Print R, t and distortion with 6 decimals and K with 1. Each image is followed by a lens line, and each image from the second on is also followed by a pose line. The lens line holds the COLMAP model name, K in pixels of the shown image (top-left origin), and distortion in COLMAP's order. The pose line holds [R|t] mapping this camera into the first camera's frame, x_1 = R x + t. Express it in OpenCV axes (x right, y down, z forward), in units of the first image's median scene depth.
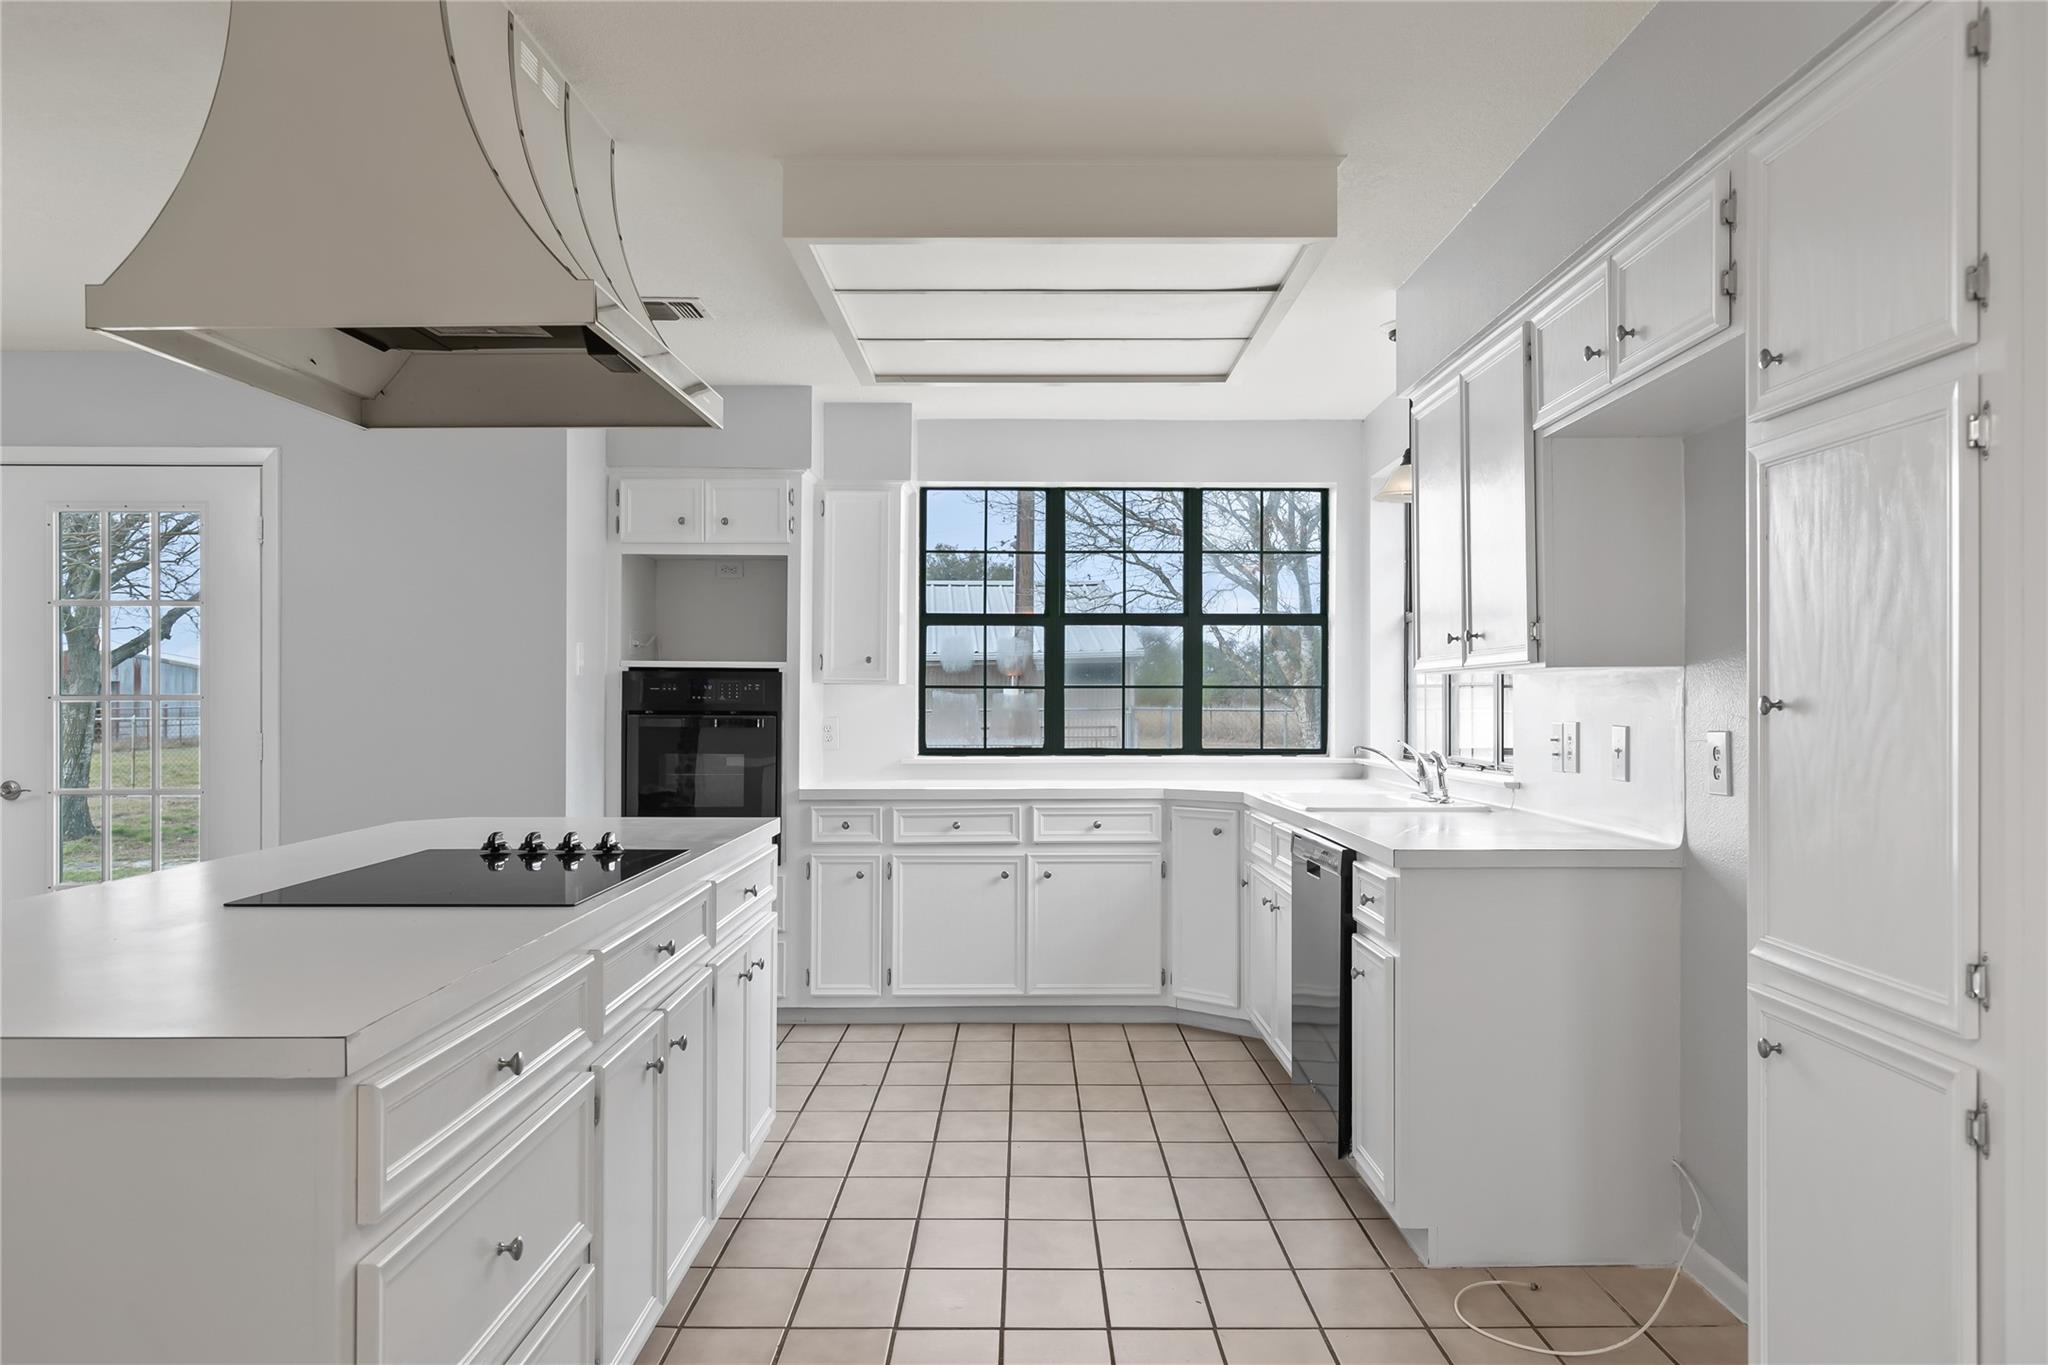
lens RADIAL K [[1477.7, 0, 1024.0], [0, 1477.7, 682.5], [0, 0, 1]] dist [0.001756, -0.000489]
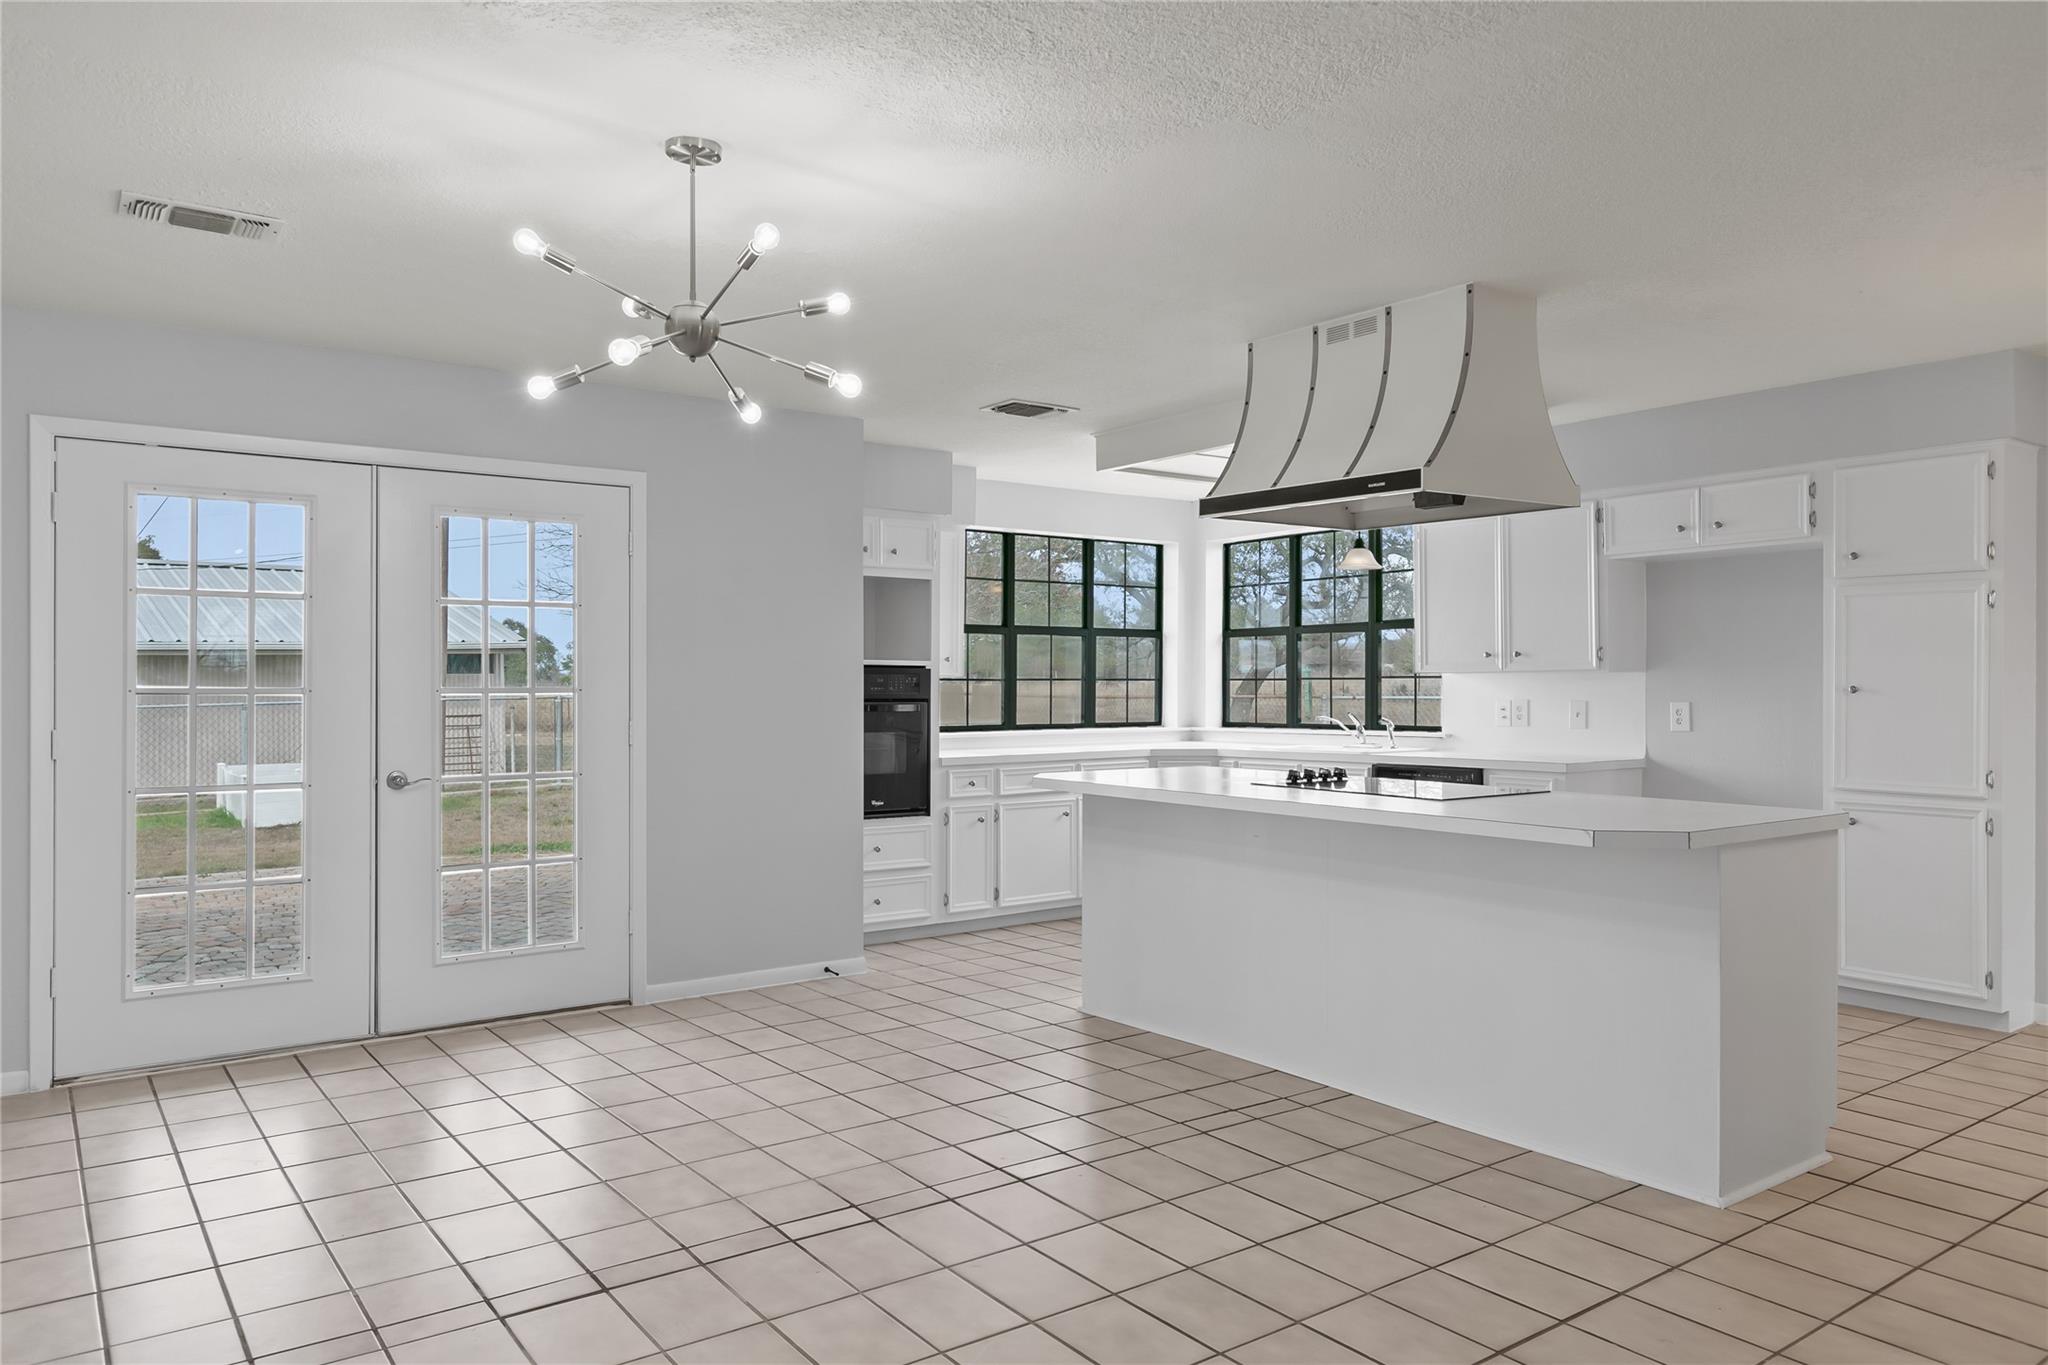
lens RADIAL K [[1386.1, 0, 1024.0], [0, 1386.1, 682.5], [0, 0, 1]] dist [-0.003965, -0.001459]
pose [[0.809147, -0.001810, 0.587603, -0.818219], [-0.003063, 0.999969, 0.007298, -0.004178], [-0.587598, -0.007705, 0.809116, -0.042480]]
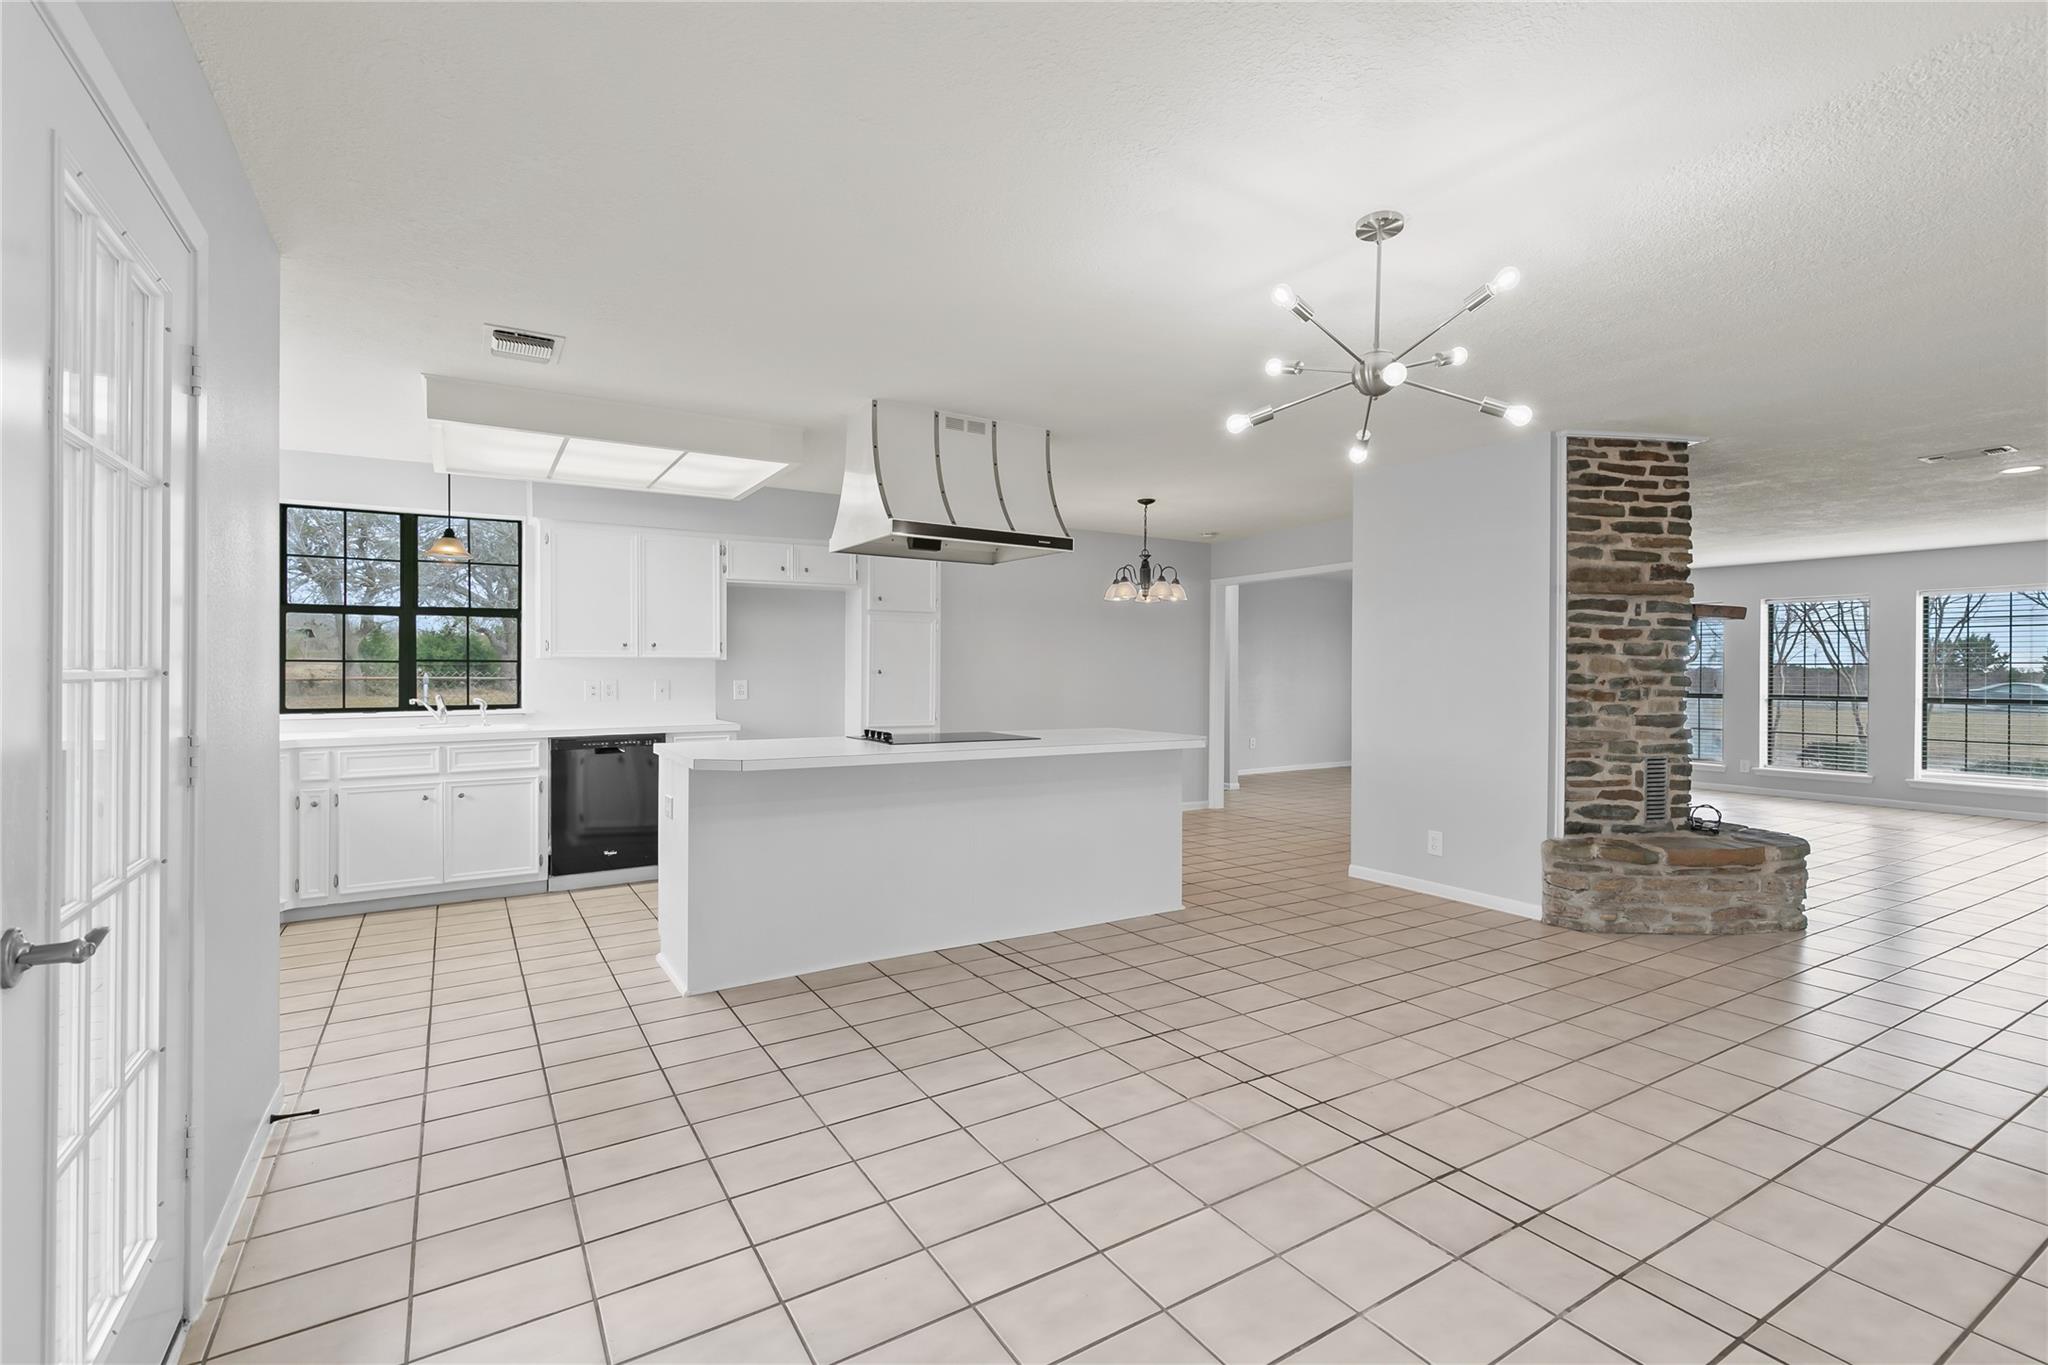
lens RADIAL K [[929.8, 0, 1043.4], [0, 929.8, 684.4], [0, 0, 1]] dist [0.002970, -0.000029]
pose [[-0.535894, -0.016197, 0.844130, -0.891529], [-0.013061, 0.999855, 0.010893, 0.005522], [-0.844184, -0.005188, -0.536028, 0.838082]]
